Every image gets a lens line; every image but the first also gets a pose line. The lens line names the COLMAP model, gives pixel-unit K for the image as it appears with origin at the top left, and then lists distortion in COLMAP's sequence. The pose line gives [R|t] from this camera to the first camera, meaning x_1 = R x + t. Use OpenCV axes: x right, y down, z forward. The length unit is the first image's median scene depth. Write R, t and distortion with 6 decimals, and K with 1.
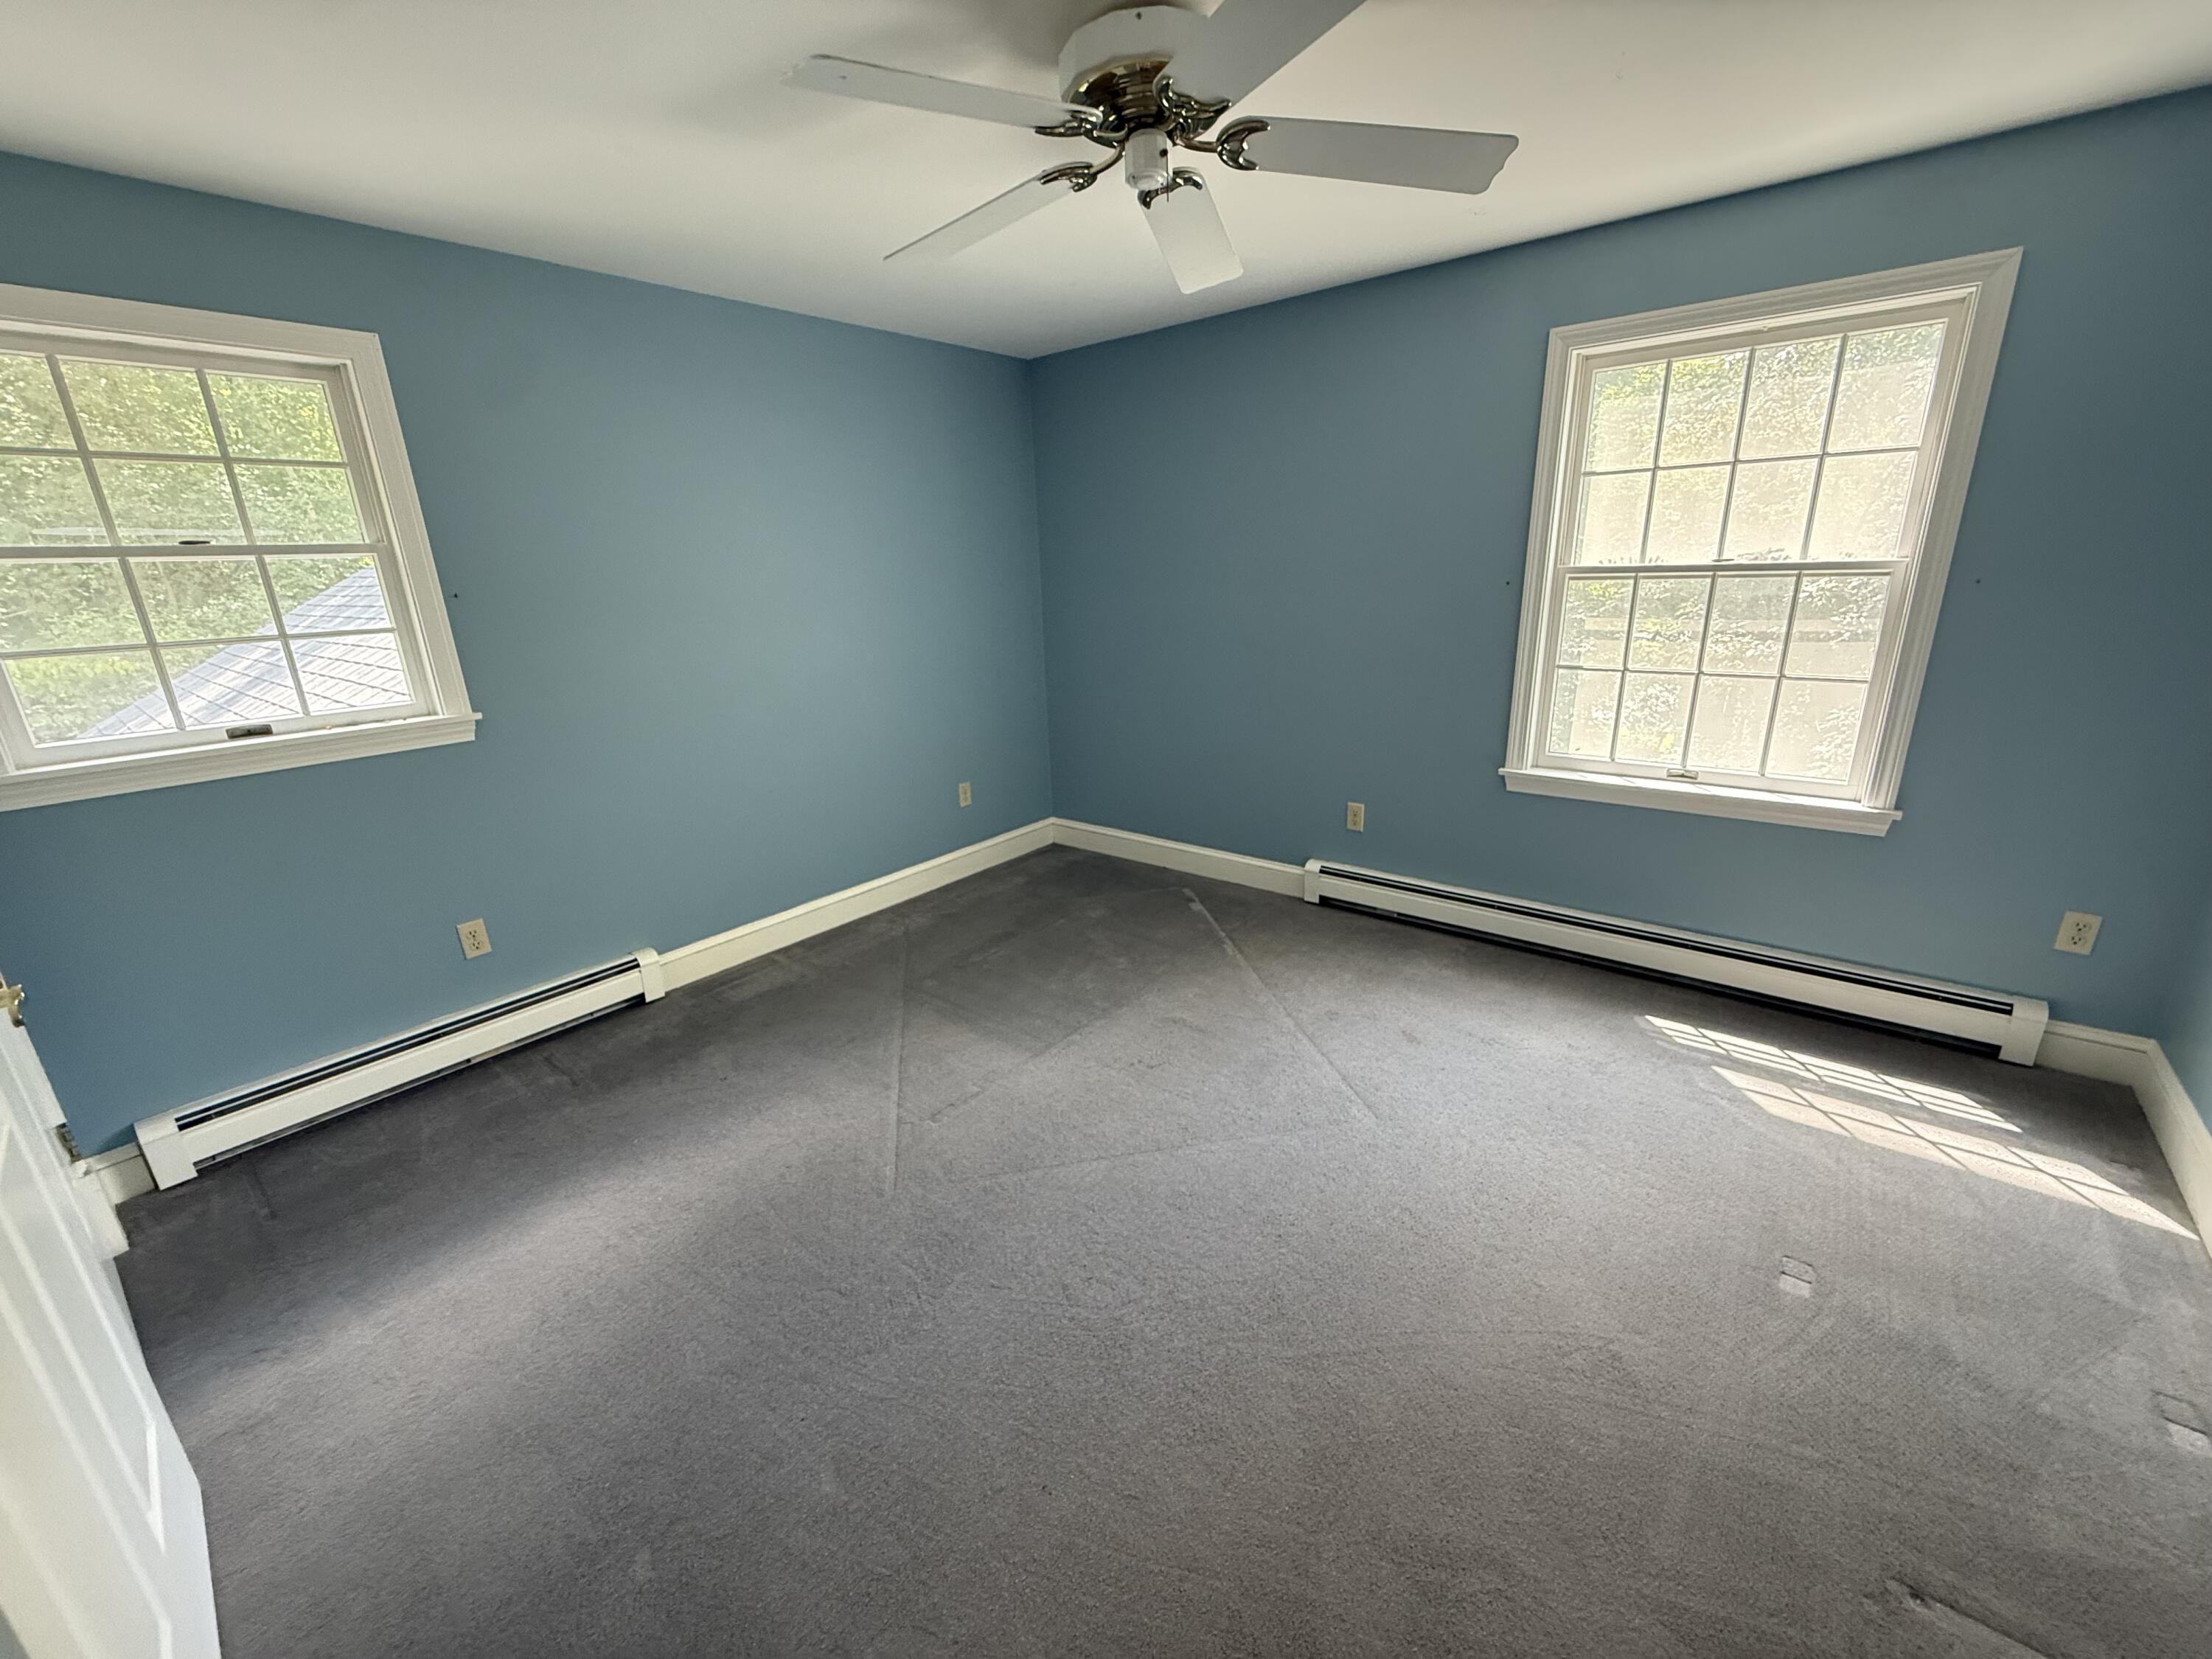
lens RADIAL K [[875.4, 0, 1094.8], [0, 875.4, 823.3], [0, 0, 1]] dist [0.002312, 0.000456]
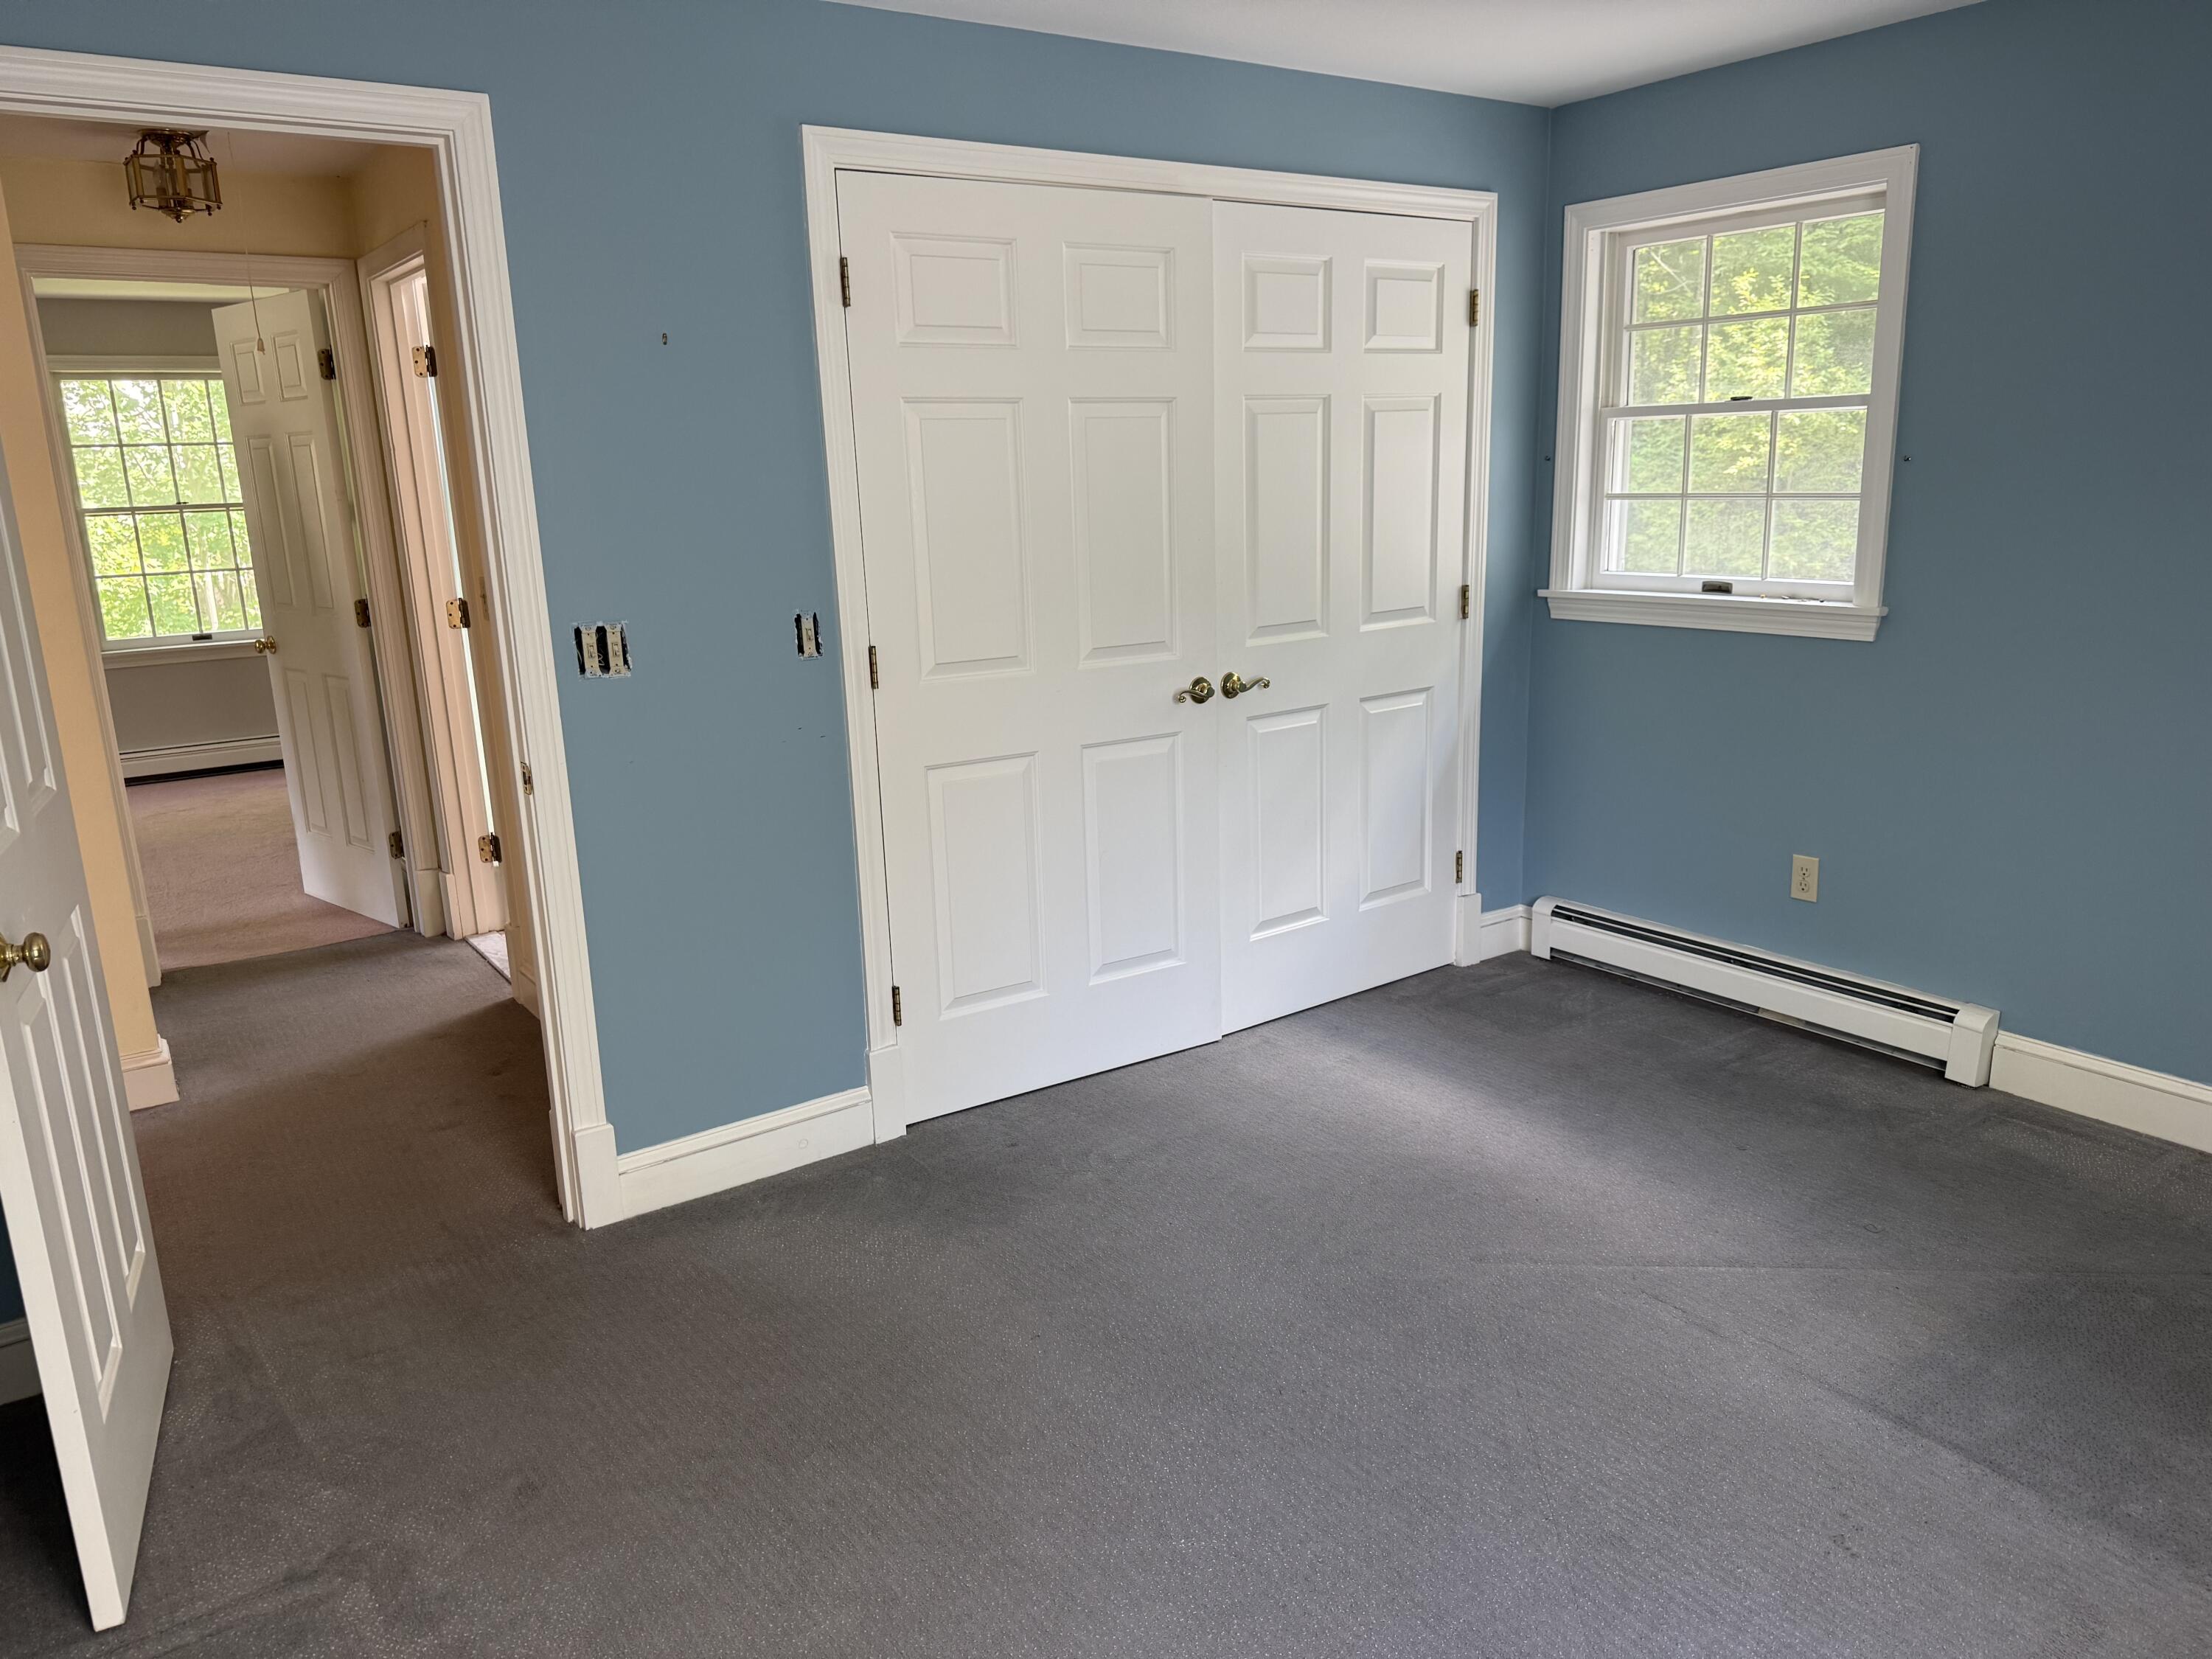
lens RADIAL K [[1553.0, 0, 1106.0], [0, 1553.0, 829.5], [0, 0, 1]] dist [0.047100, -0.053790]
pose [[-0.233702, 0.279699, -0.931210, 0.845392], [-0.242185, 0.910800, 0.334349, -0.256585], [0.941663, 0.303663, -0.145117, 0.634946]]
